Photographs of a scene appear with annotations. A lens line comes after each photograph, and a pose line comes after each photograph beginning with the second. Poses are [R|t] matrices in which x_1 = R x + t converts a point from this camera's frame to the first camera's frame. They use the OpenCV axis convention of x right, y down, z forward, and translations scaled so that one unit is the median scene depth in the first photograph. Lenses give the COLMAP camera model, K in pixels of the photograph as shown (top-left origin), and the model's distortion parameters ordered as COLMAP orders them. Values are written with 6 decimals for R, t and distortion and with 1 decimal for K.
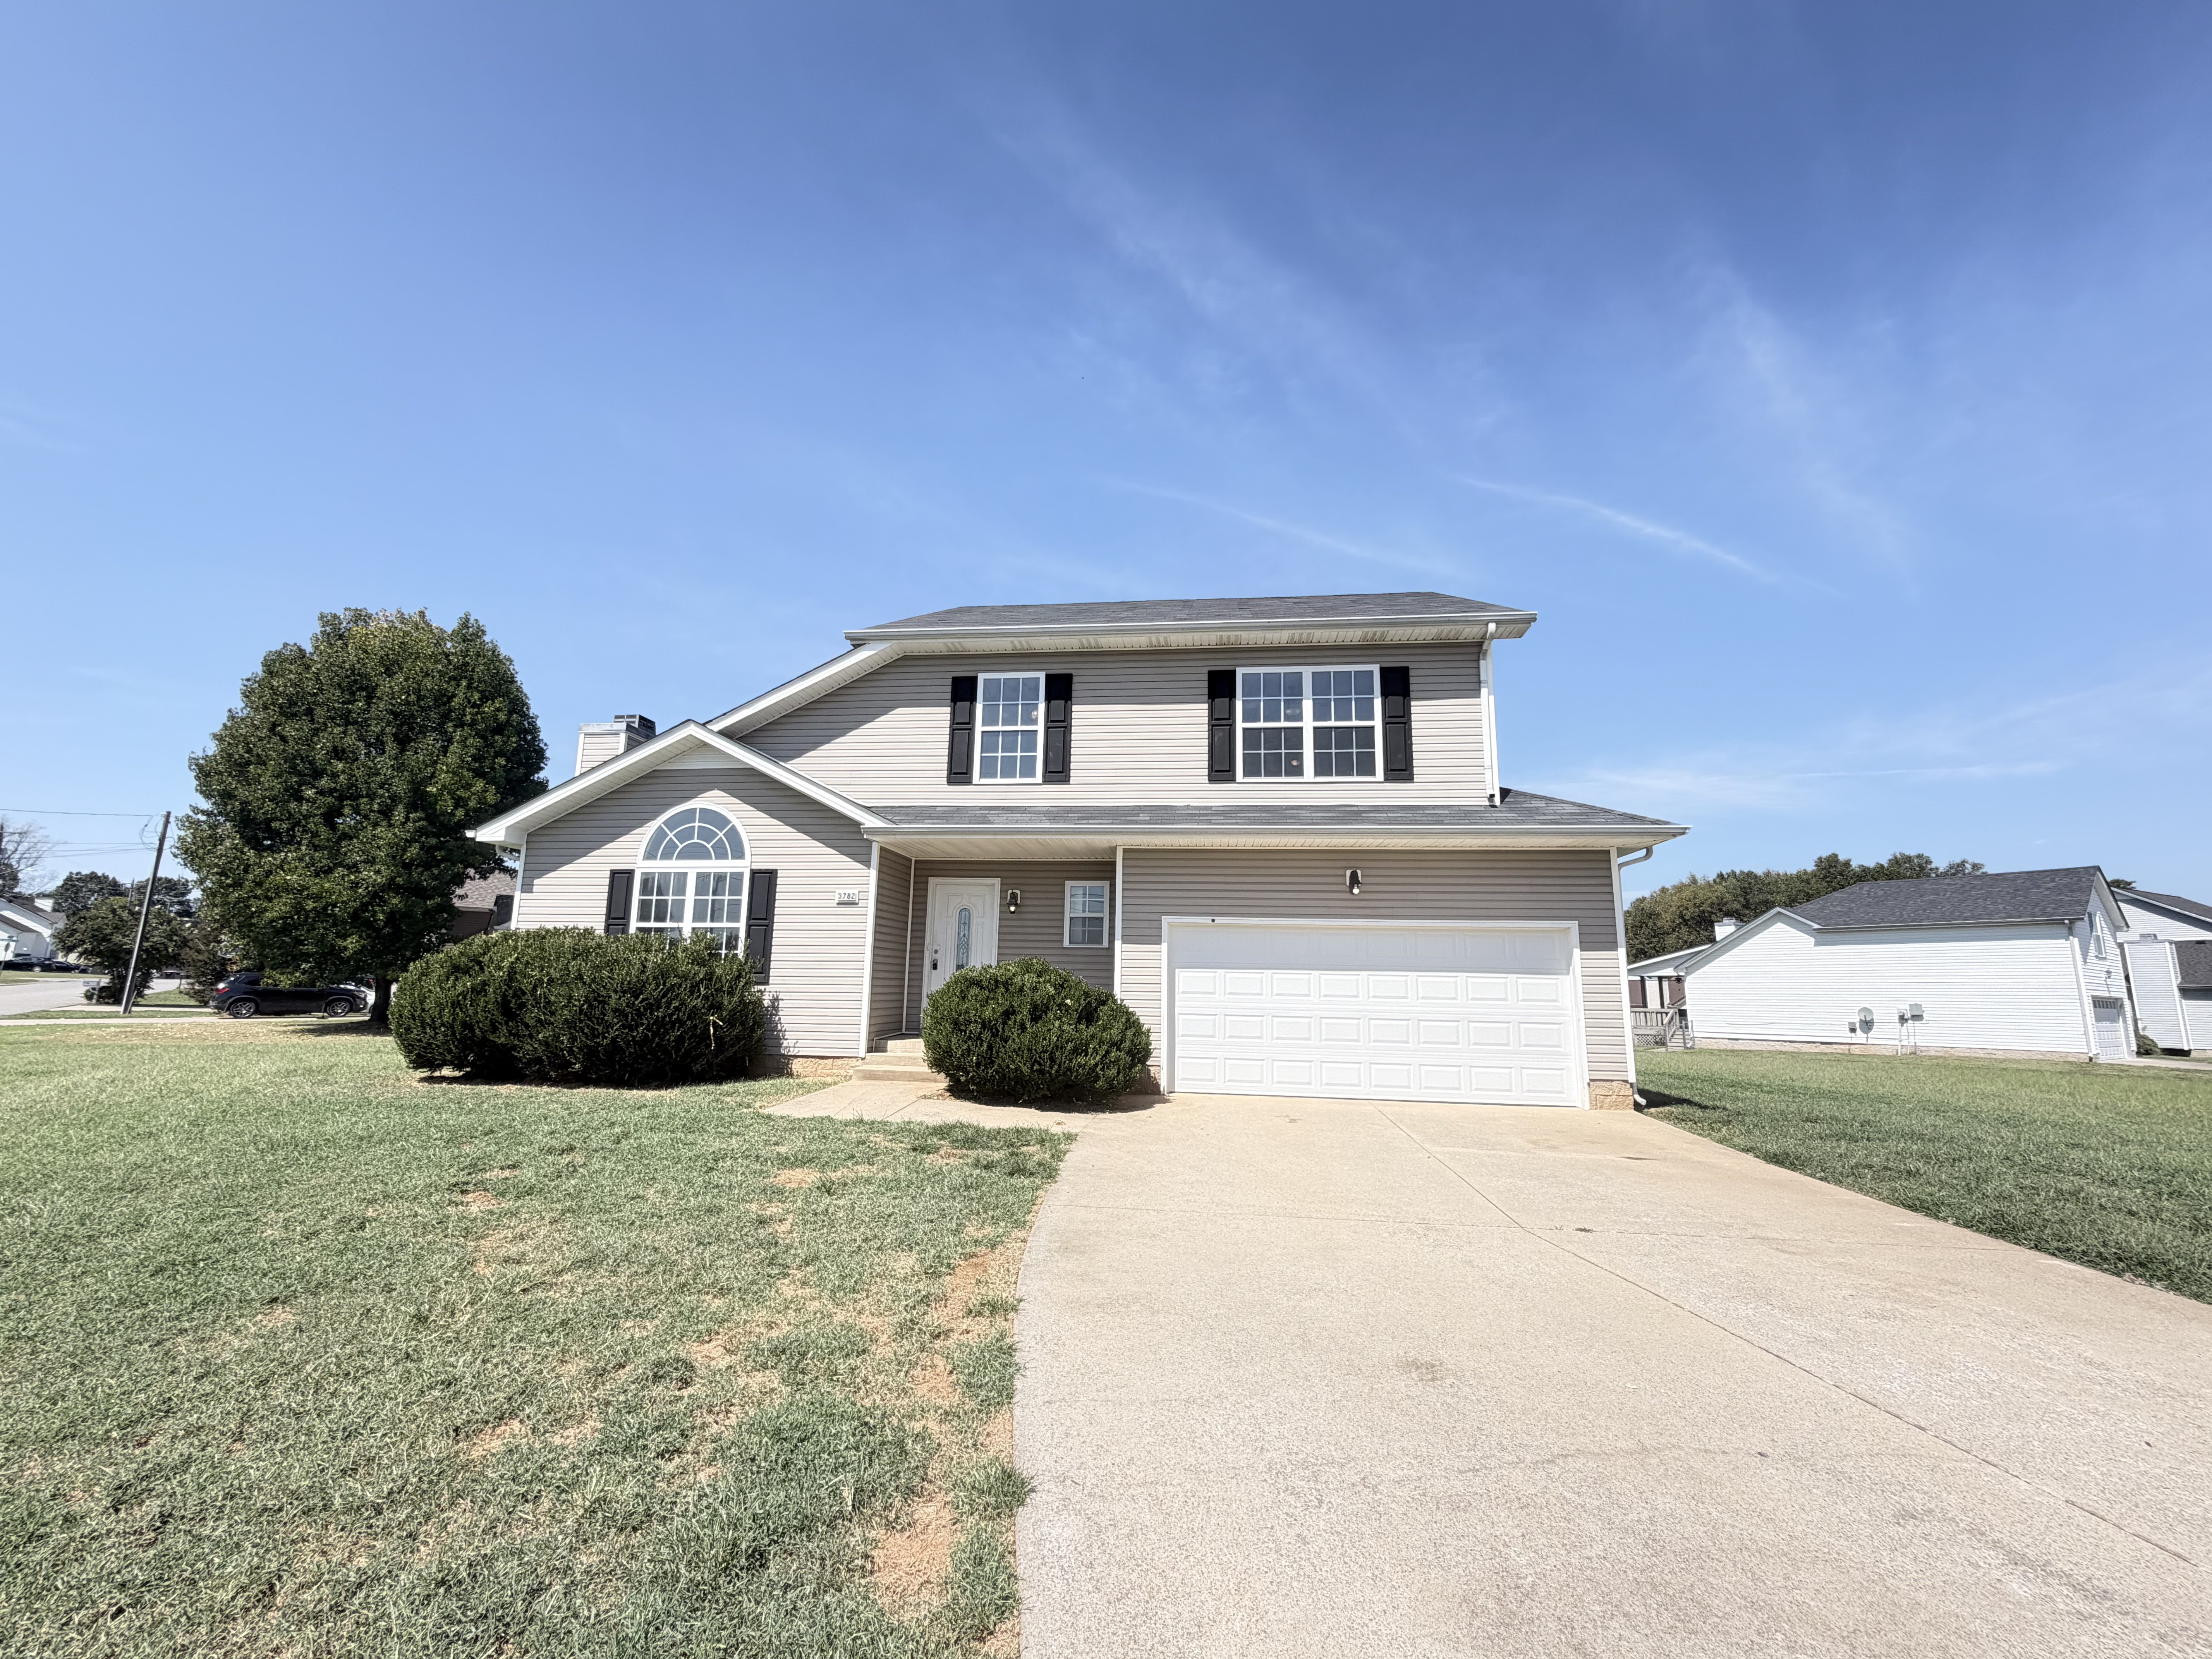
lens RADIAL K [[927.0, 0, 1110.1], [0, 927.0, 829.3], [0, 0, 1]] dist [-0.003536, -0.000244]
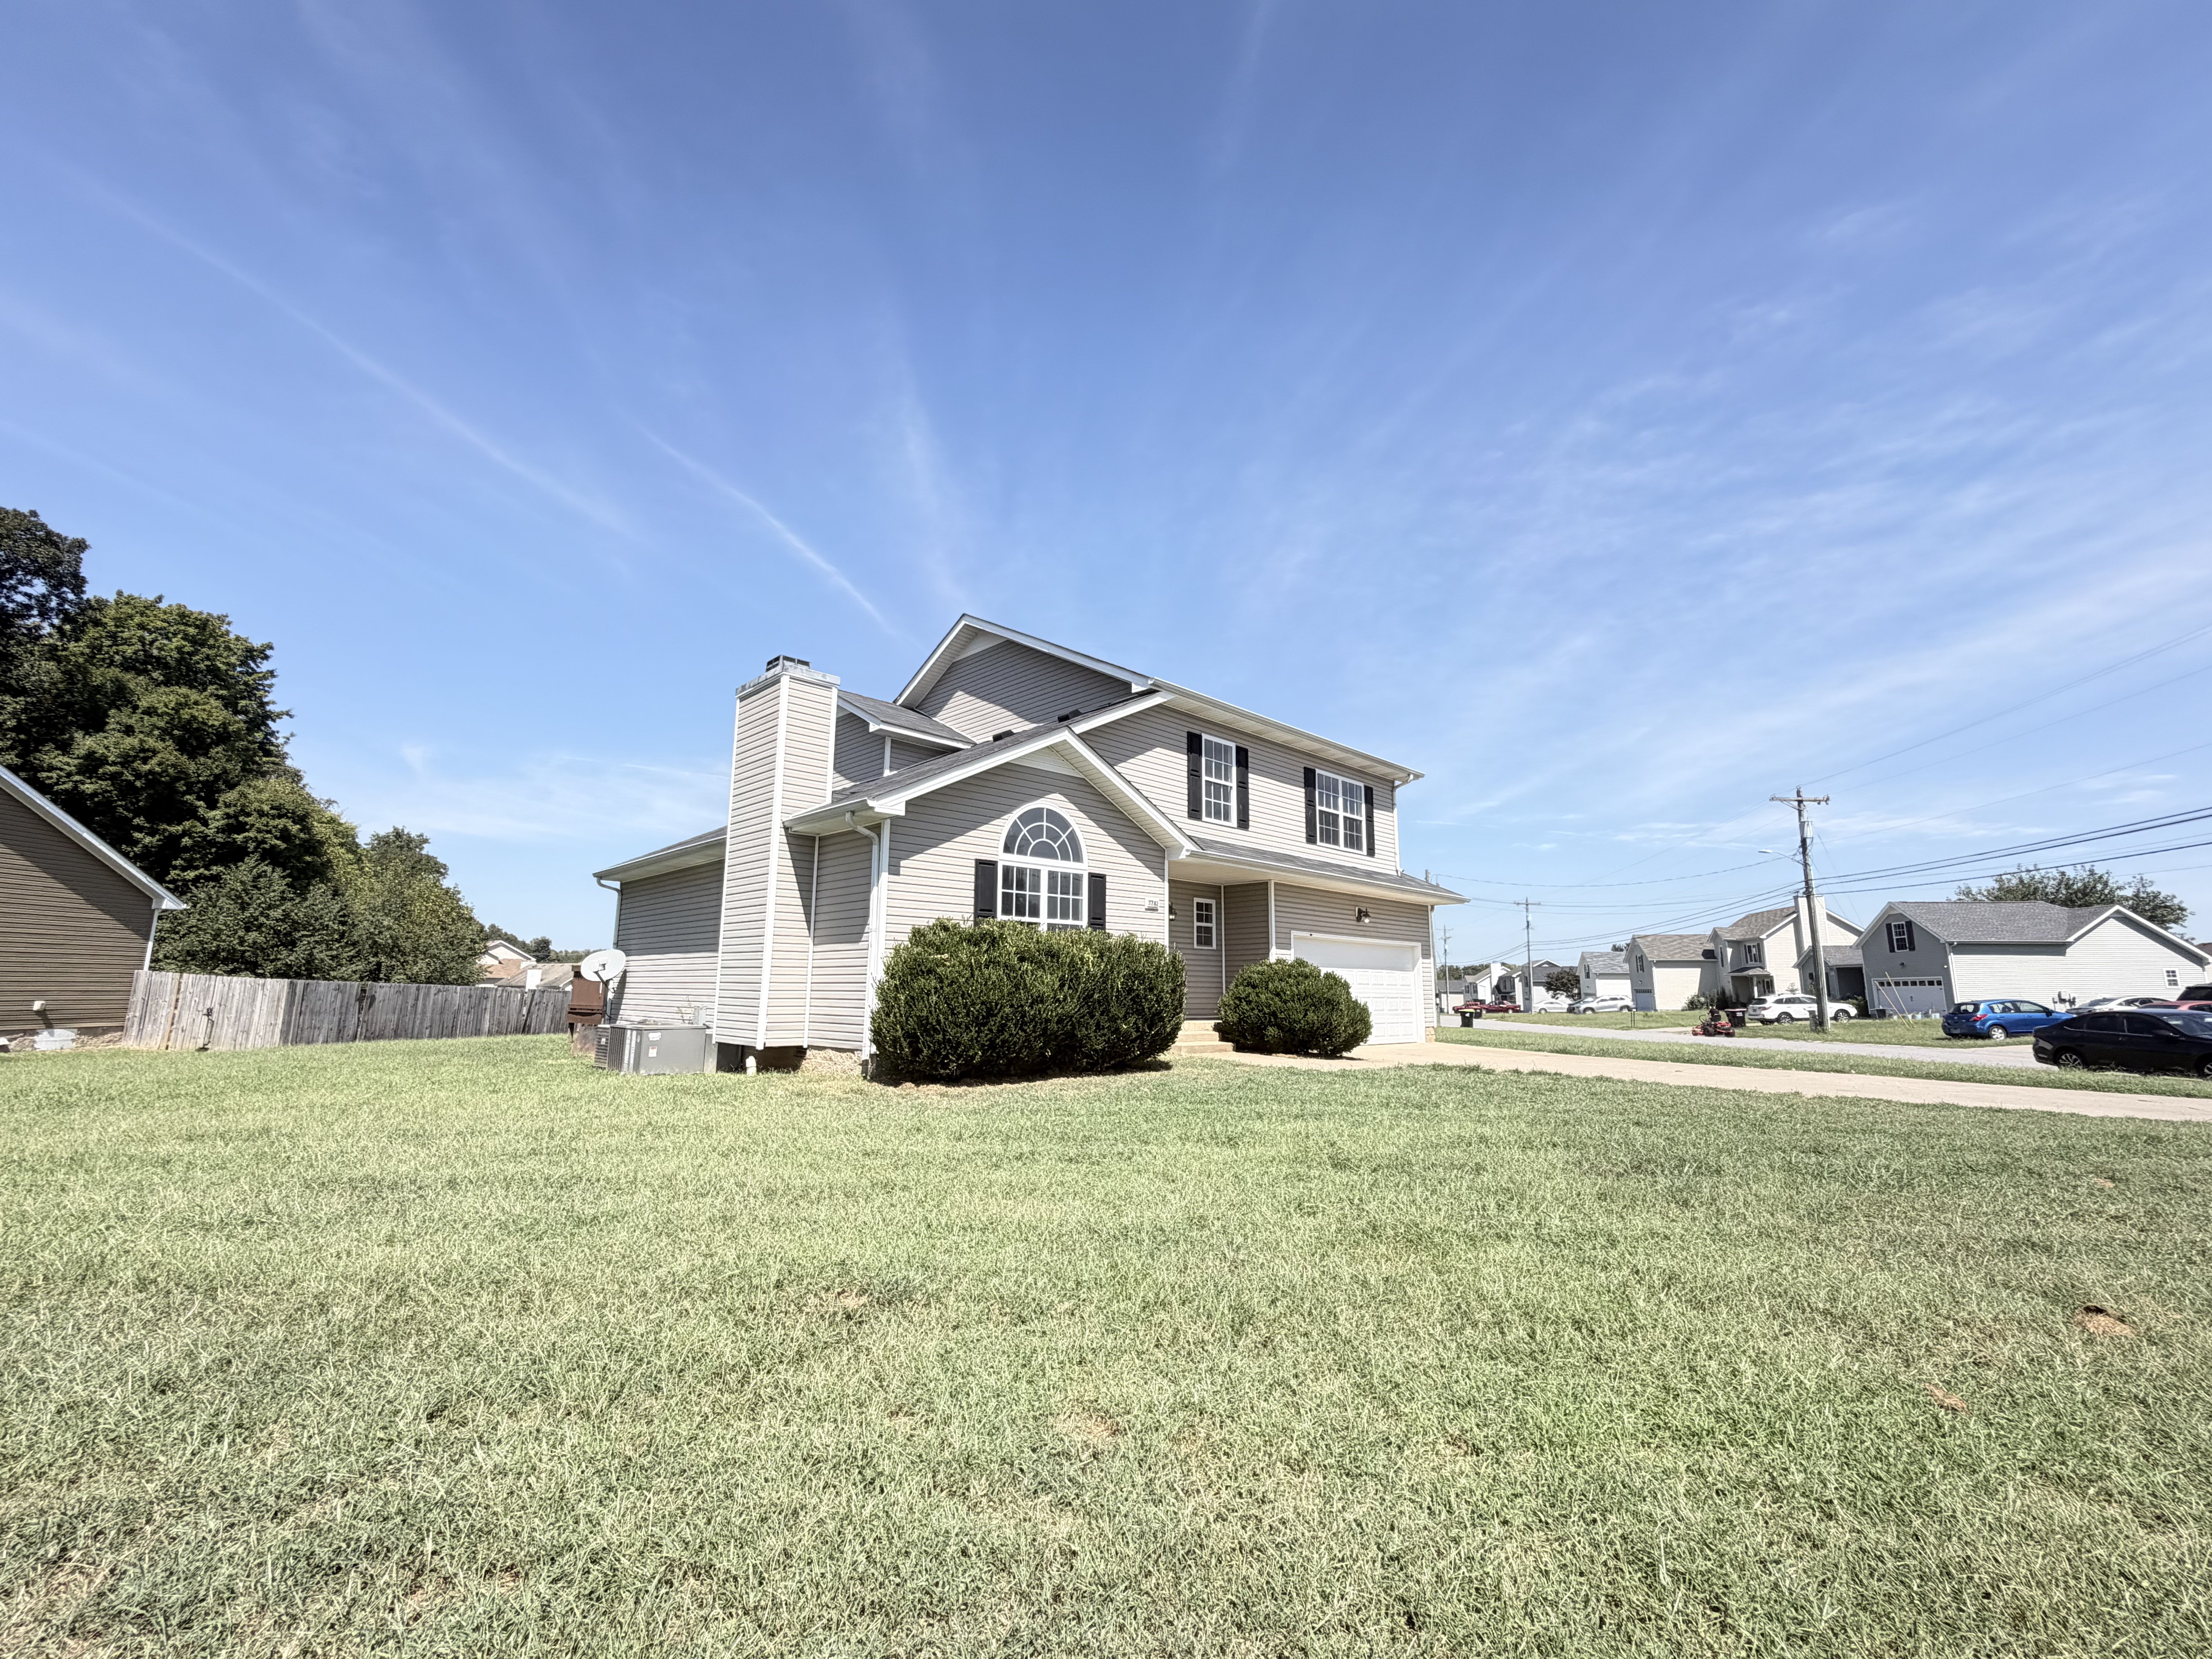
lens RADIAL K [[927.0, 0, 1115.7], [0, 927.0, 831.5], [0, 0, 1]] dist [-0.003536, -0.000244]
pose [[0.619195, 0.119569, 0.776080, -1.216537], [-0.135917, 0.989741, -0.044045, 0.038748], [-0.773384, -0.078210, 0.629094, 0.287022]]
